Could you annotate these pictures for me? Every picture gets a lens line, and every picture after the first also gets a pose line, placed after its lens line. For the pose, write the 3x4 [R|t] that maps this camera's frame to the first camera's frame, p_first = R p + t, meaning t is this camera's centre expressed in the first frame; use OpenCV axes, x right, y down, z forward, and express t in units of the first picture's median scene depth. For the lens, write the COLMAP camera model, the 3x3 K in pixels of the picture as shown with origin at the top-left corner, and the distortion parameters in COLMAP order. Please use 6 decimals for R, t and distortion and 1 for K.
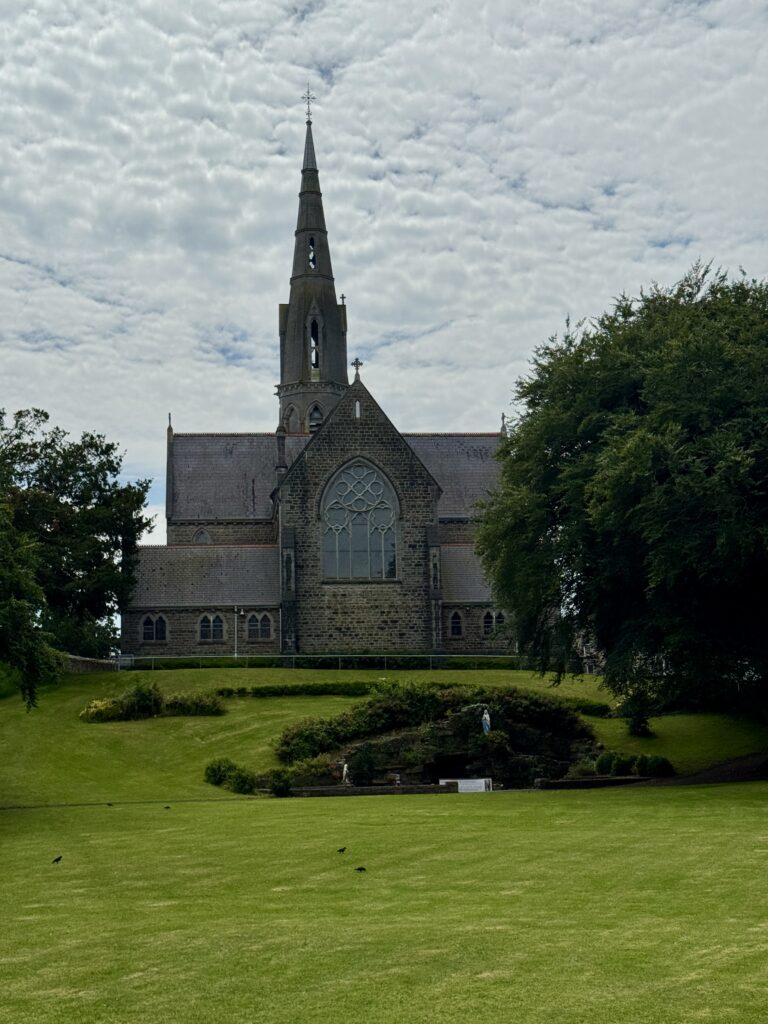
lens RADIAL K [[1438.9, 0, 390.5], [0, 1438.9, 506.1], [0, 0, 1]] dist [0.184994, 0.000000]
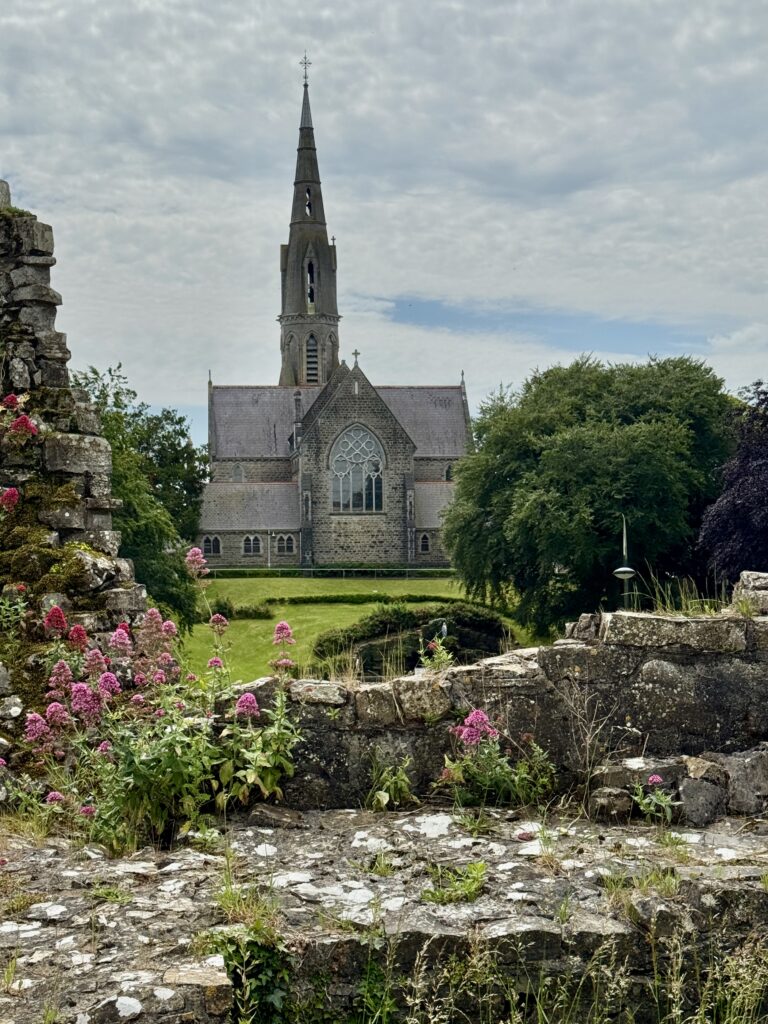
lens RADIAL K [[1438.9, 0, 380.0], [0, 1438.9, 516.5], [0, 0, 1]] dist [0.184994, 0.000000]
pose [[0.999700, 0.012646, 0.020972, -0.028275], [-0.015351, 0.990825, 0.134279, -0.134222], [-0.019081, -0.134561, 0.990722, -0.394279]]
